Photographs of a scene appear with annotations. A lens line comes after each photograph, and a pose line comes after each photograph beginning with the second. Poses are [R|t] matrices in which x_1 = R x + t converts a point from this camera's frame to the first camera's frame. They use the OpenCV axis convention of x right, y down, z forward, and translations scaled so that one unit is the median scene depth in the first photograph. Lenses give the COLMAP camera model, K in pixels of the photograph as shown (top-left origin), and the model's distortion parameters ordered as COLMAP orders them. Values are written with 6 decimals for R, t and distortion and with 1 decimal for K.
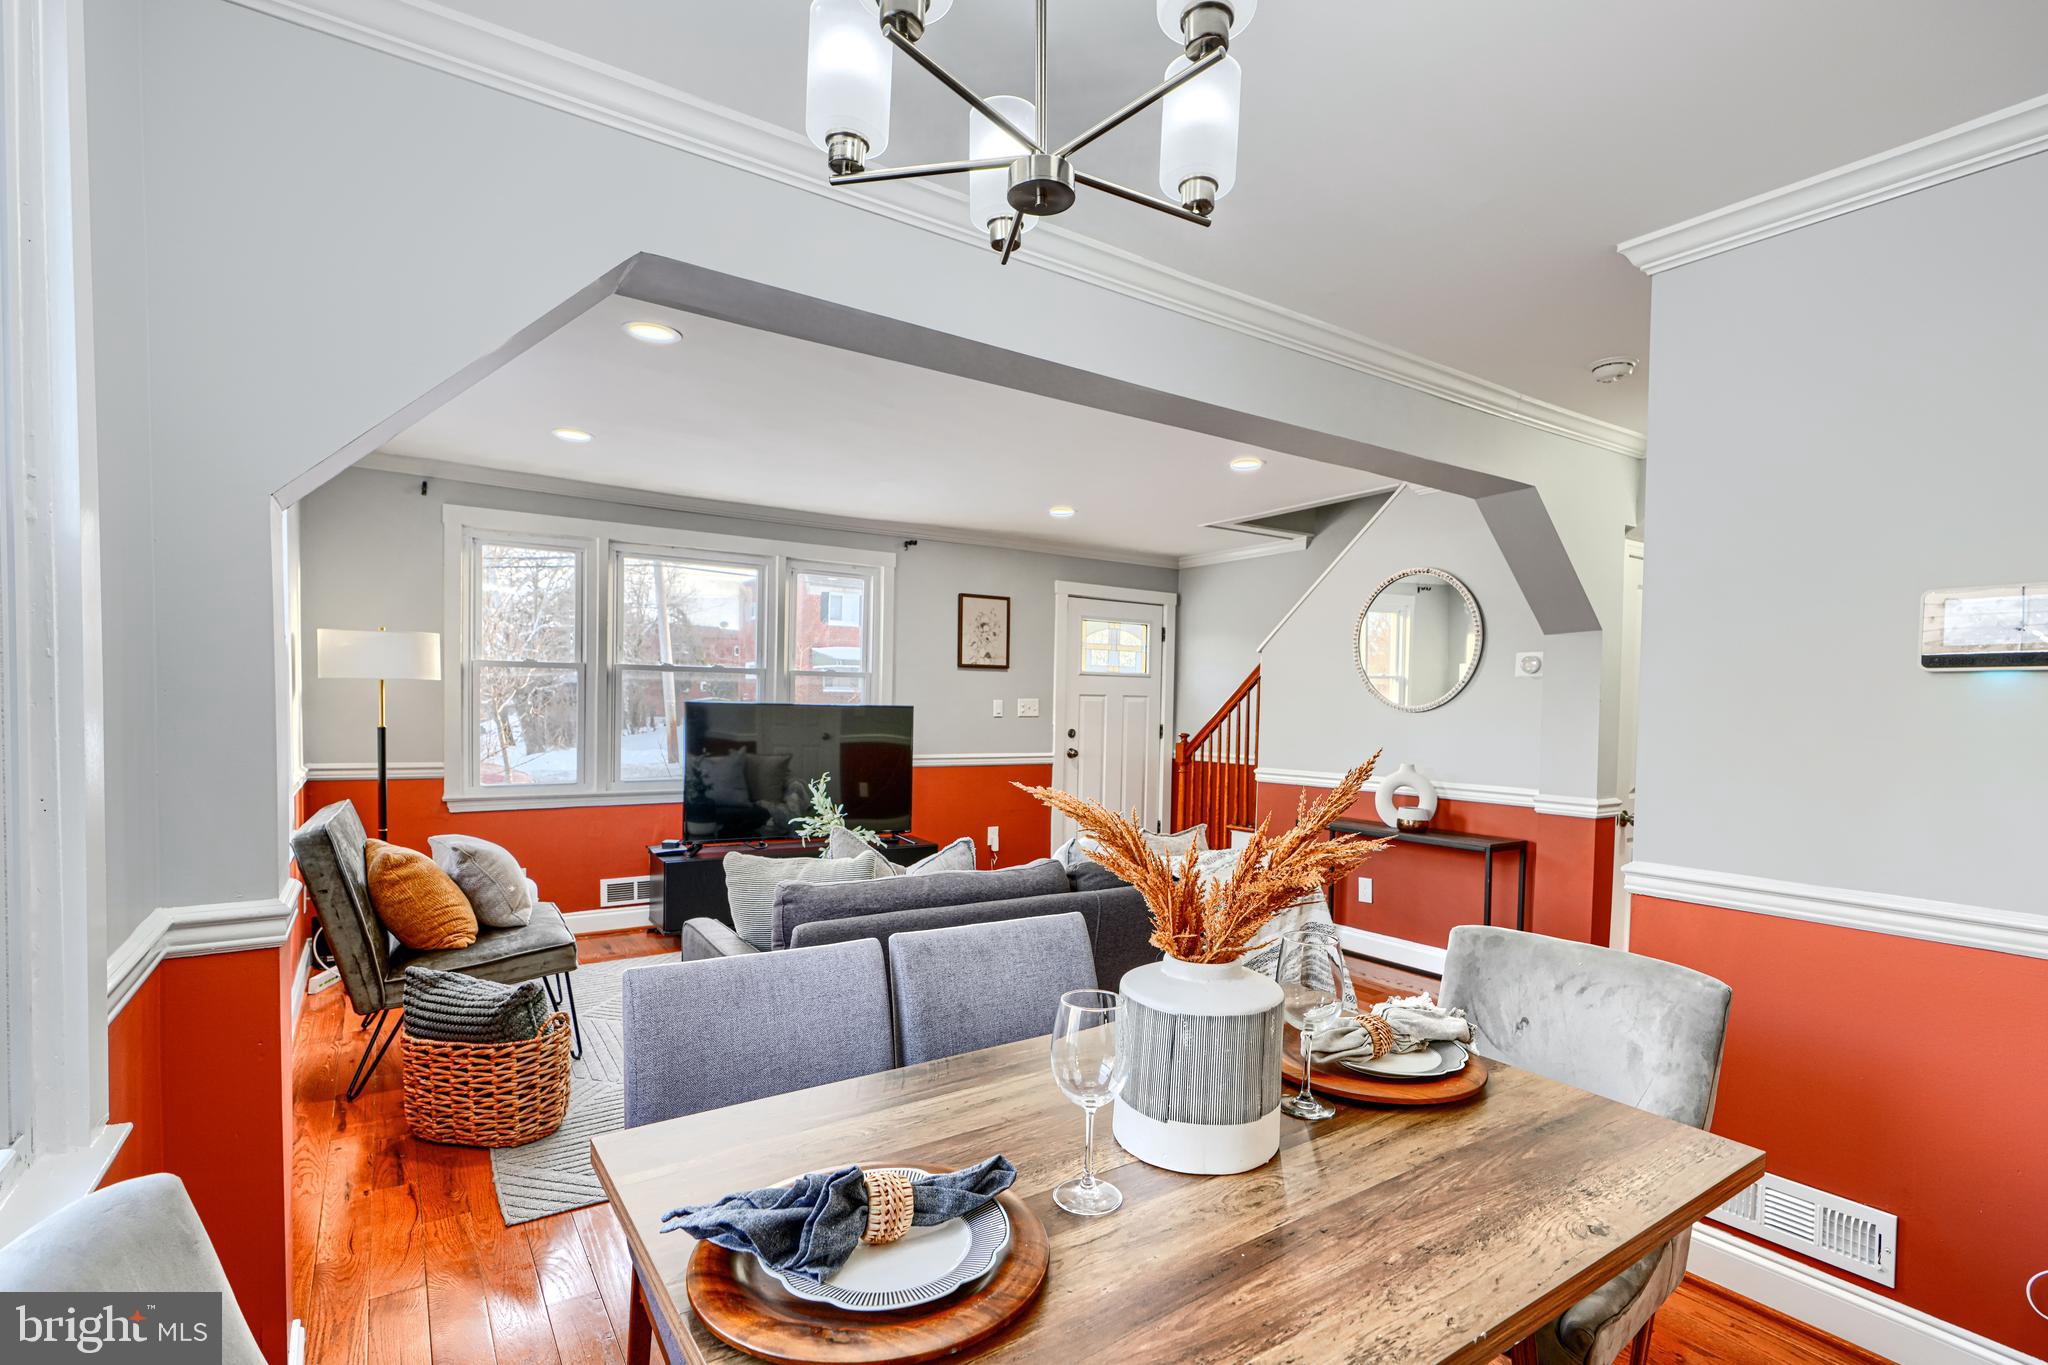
lens RADIAL K [[949.6, 0, 1037.1], [0, 949.6, 744.0], [0, 0, 1]] dist [-0.002692, 0.002156]
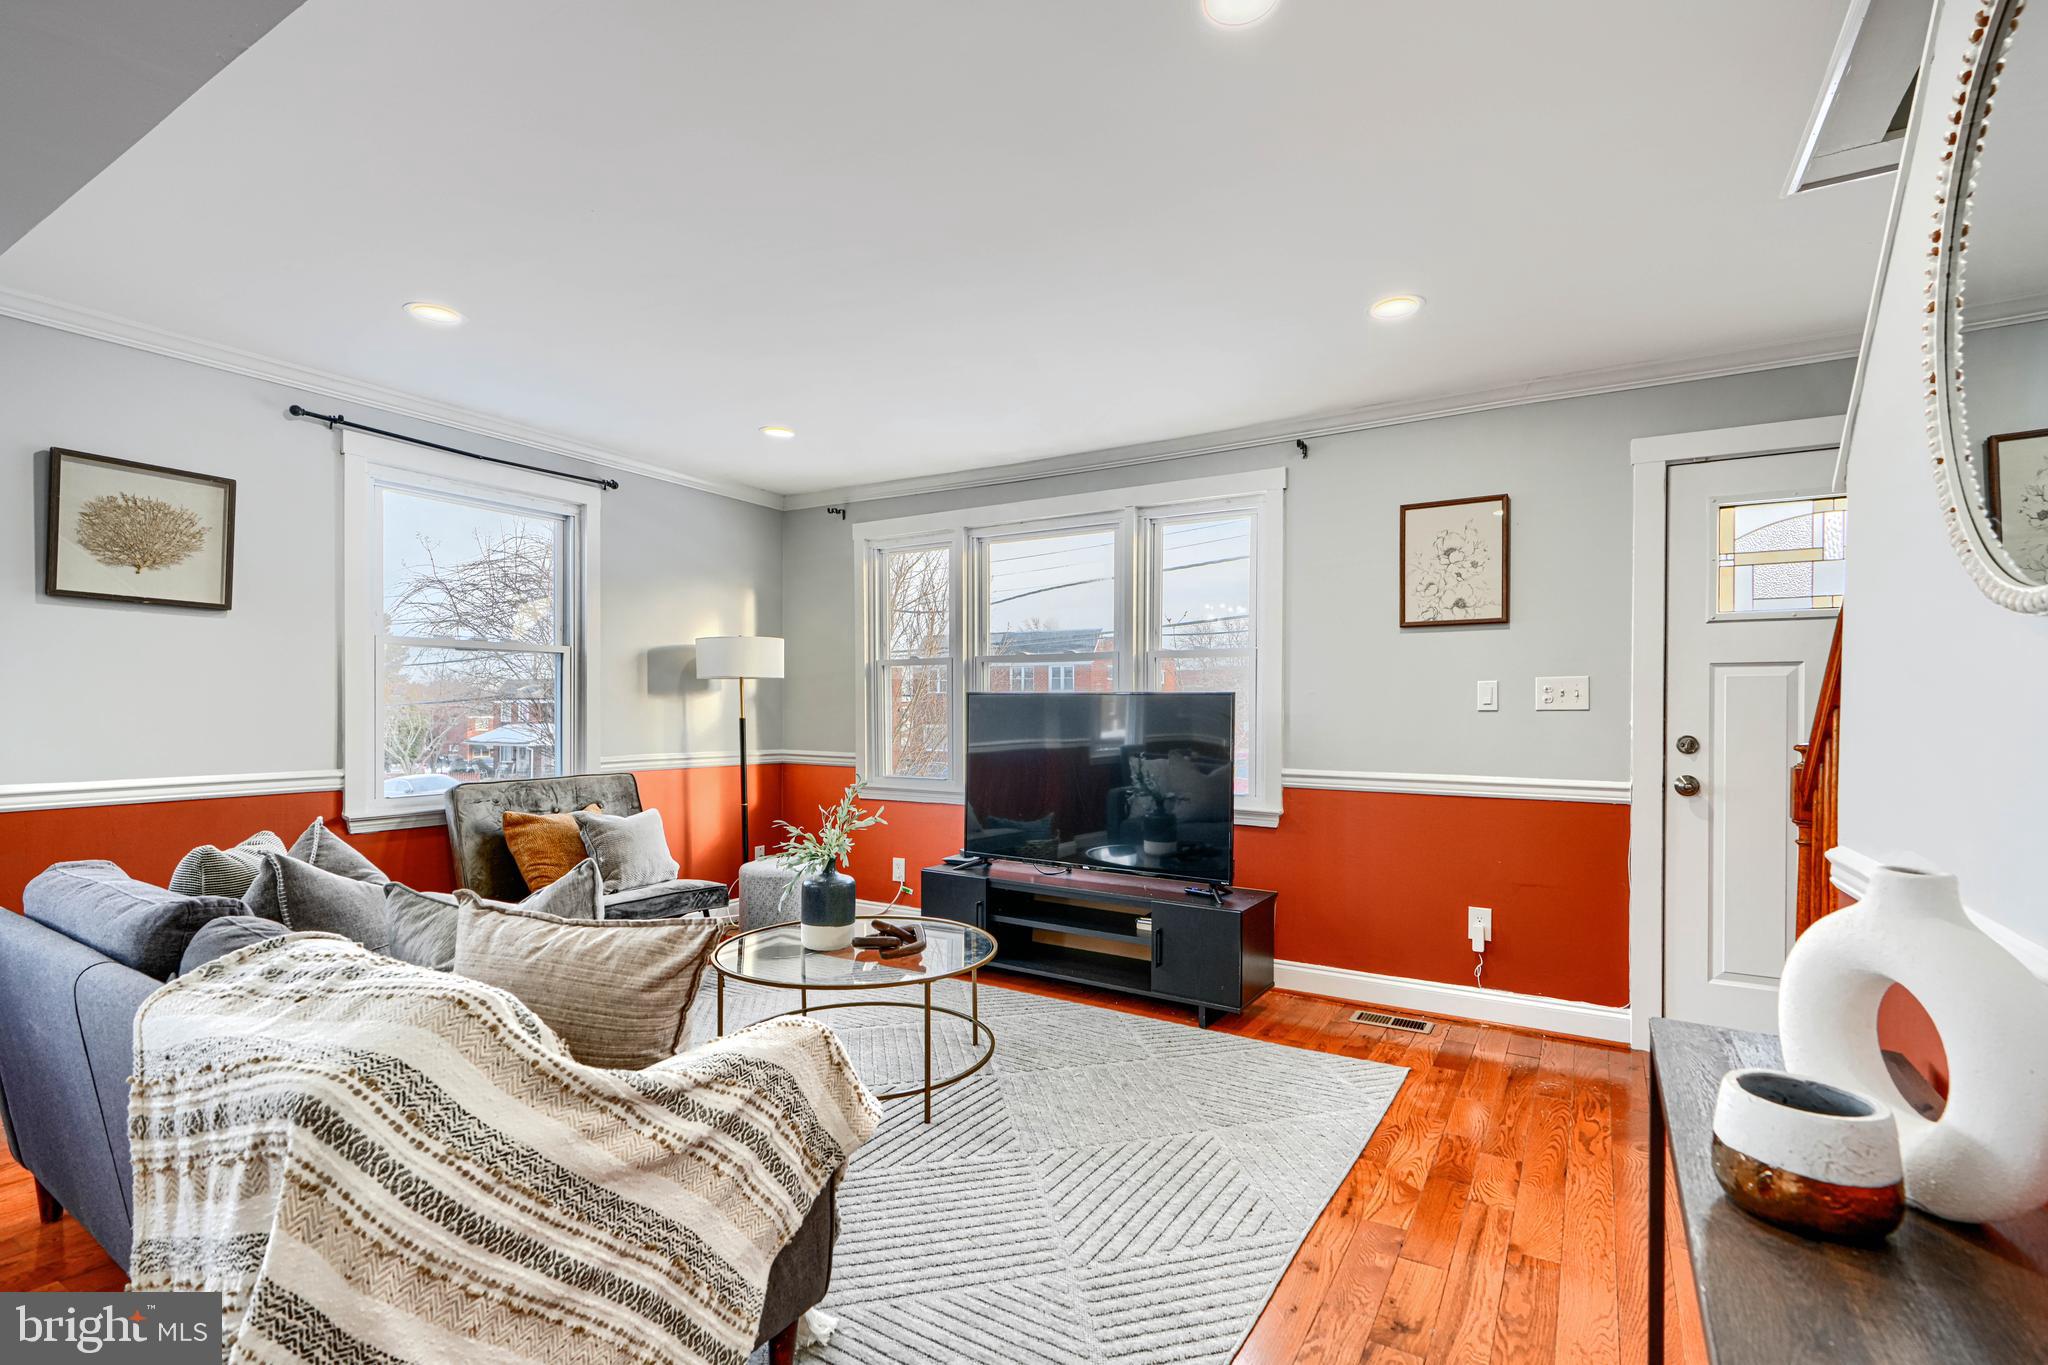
lens RADIAL K [[949.6, 0, 1003.0], [0, 949.6, 716.1], [0, 0, 1]] dist [-0.002692, 0.002156]
pose [[0.408463, -0.008786, -0.912732, 0.359565], [-0.035669, 0.999036, -0.025580, -0.001256], [0.912078, 0.043005, 0.407756, 0.525296]]
